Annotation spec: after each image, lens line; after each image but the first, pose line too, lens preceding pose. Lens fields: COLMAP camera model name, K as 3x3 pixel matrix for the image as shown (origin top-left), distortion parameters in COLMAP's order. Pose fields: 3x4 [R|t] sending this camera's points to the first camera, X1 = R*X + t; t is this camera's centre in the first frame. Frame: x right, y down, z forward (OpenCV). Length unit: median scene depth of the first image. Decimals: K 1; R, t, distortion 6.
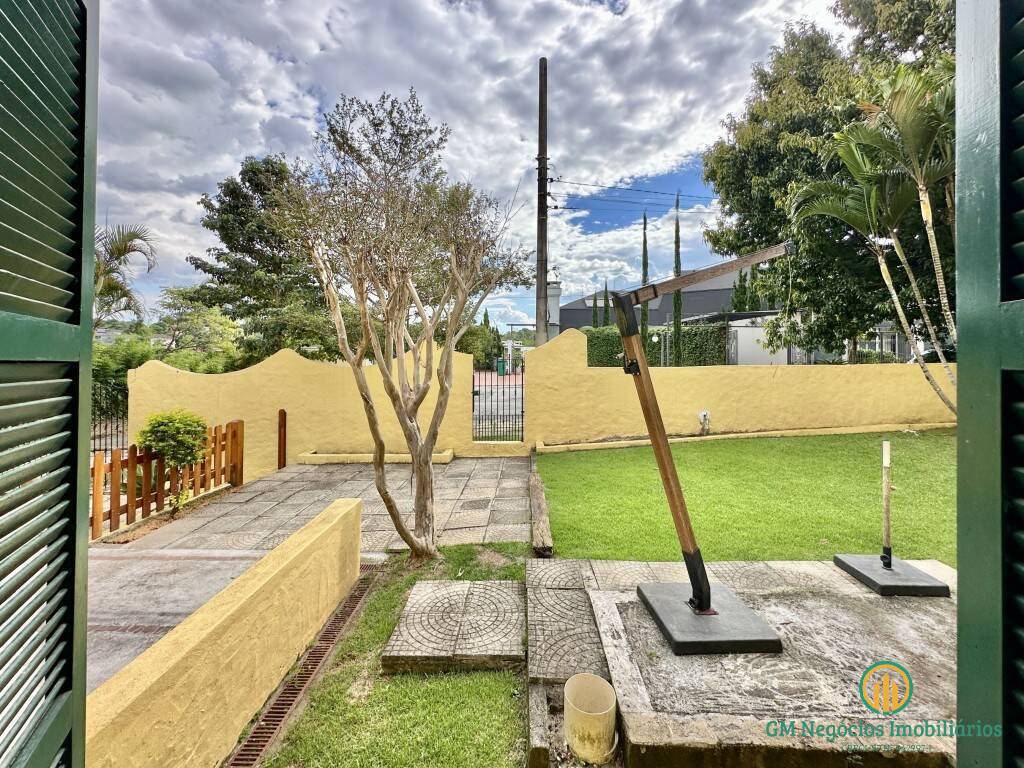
lens RADIAL K [[408.2, 0, 495.5], [0, 408.2, 350.7], [0, 0, 1]] dist [0.002072, -0.002244]
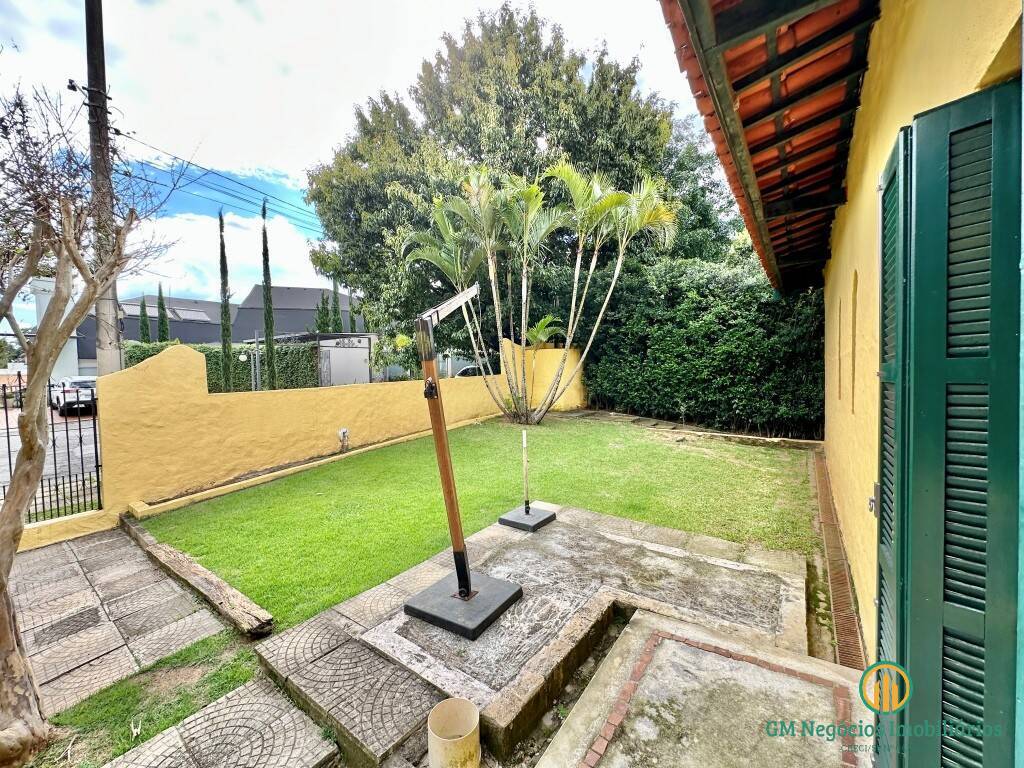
lens RADIAL K [[408.2, 0, 509.0], [0, 408.2, 383.9], [0, 0, 1]] dist [0.002072, -0.002244]
pose [[0.580385, -0.046885, 0.812991, -0.149244], [0.018839, 0.998847, 0.044155, -0.006593], [-0.814124, -0.010311, 0.580599, 0.101780]]
